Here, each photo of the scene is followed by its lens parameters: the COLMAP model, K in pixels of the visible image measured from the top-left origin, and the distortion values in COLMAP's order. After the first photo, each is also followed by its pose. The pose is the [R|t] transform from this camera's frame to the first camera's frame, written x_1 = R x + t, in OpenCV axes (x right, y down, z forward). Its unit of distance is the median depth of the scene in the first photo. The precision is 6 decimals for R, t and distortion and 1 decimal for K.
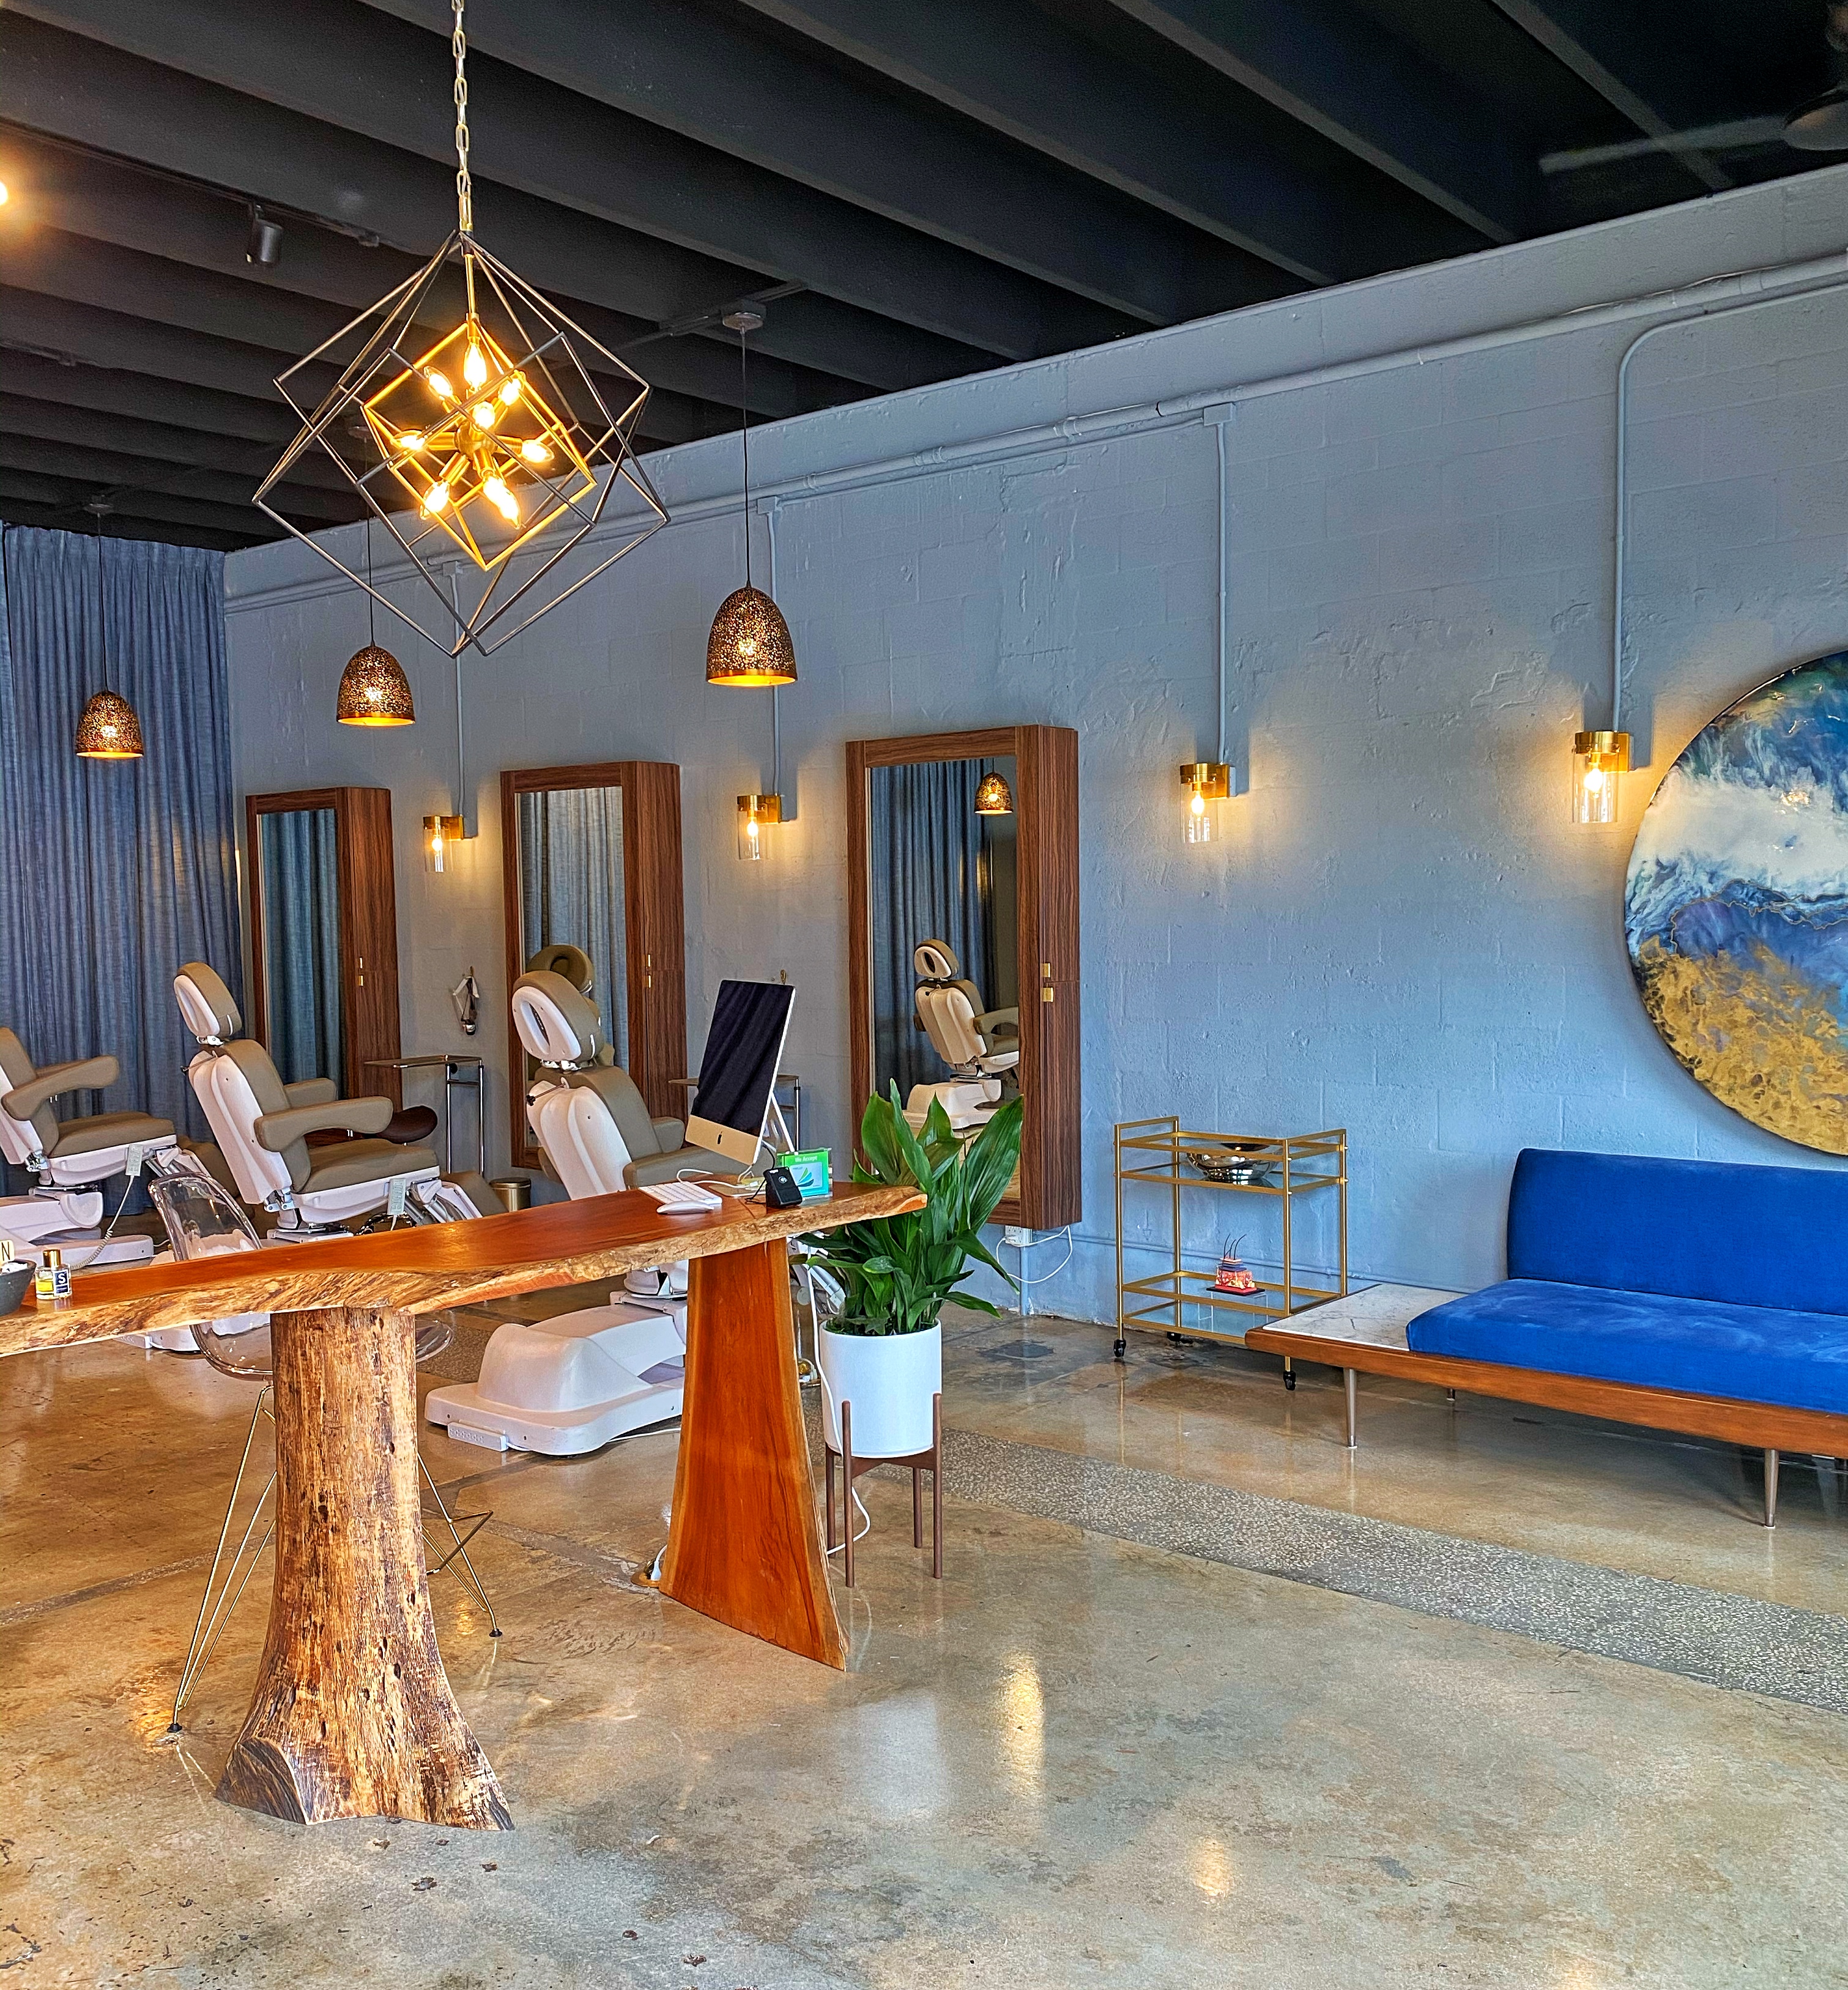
lens RADIAL K [[1871.1, 0, 924.3], [0, 1871.1, 1014.6], [0, 0, 1]] dist [0.008464, 0.000000]
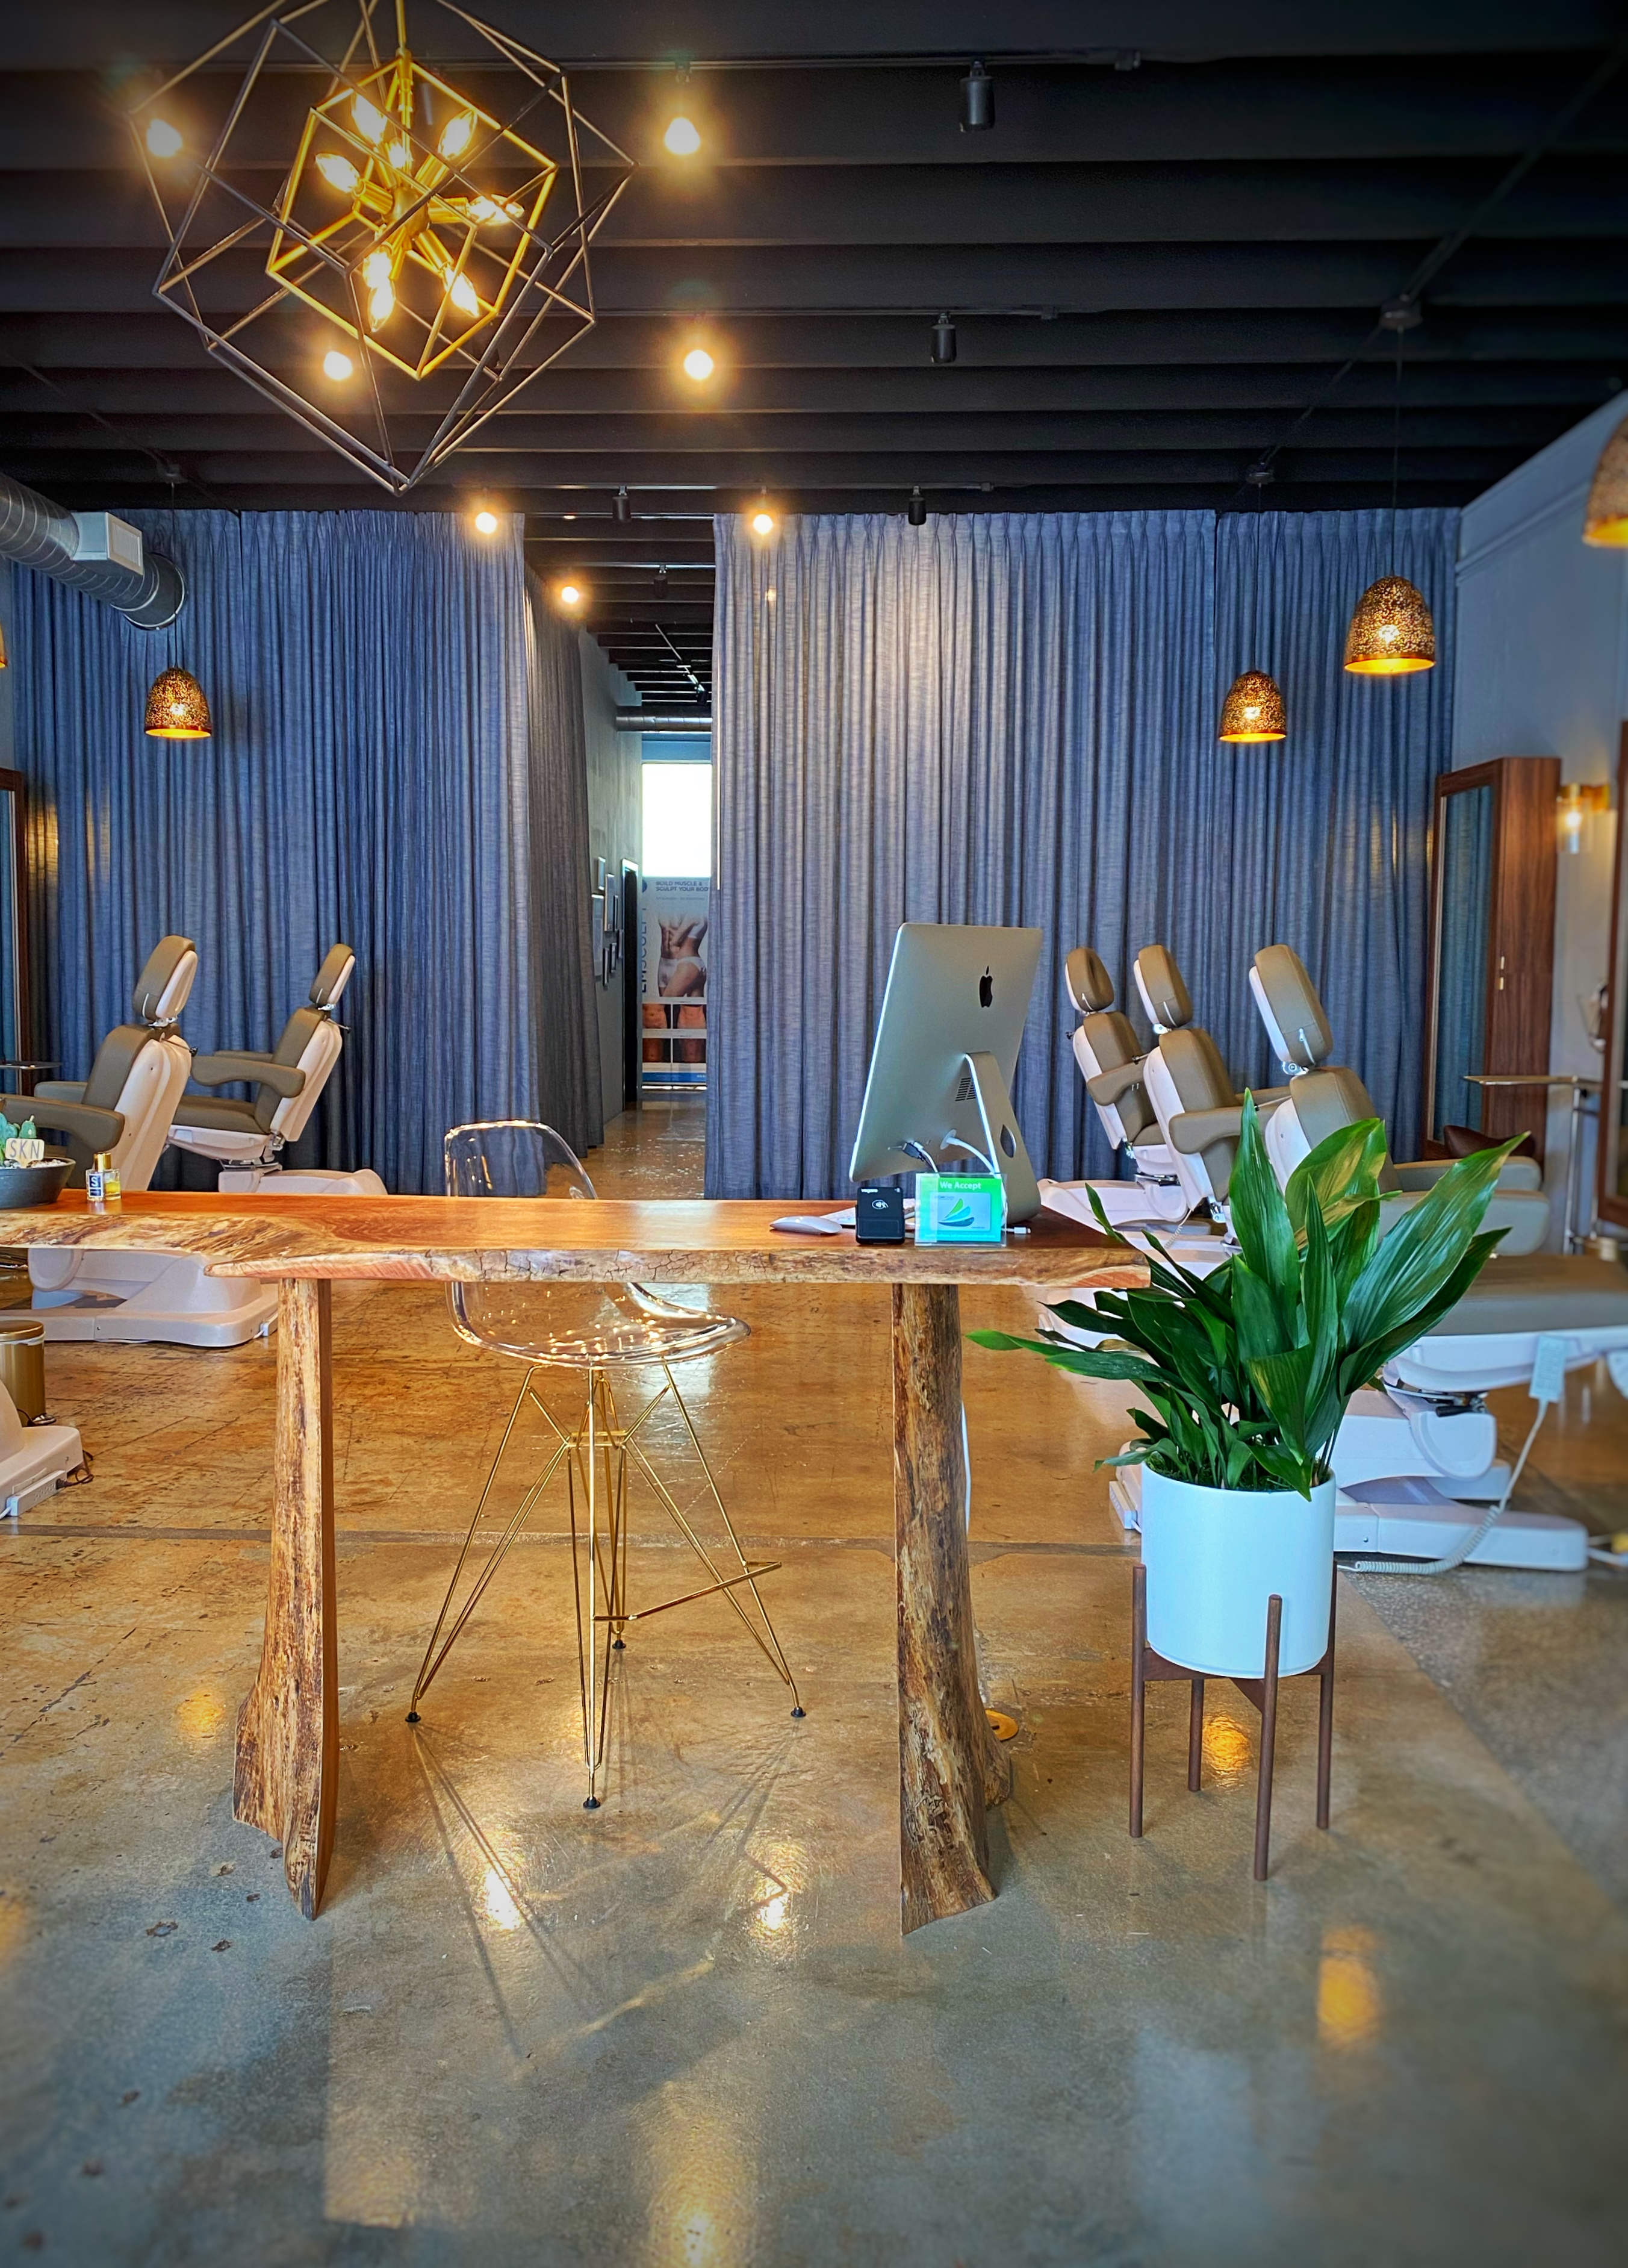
lens RADIAL K [[1842.1, 0, 817.4], [0, 1842.1, 1112.9], [0, 0, 1]] dist [0.006440, -0.006452]
pose [[0.606992, 0.088597, -0.789754, 0.187892], [-0.061248, 0.996026, 0.064663, 0.005532], [0.792344, 0.009120, 0.610006, 0.243796]]
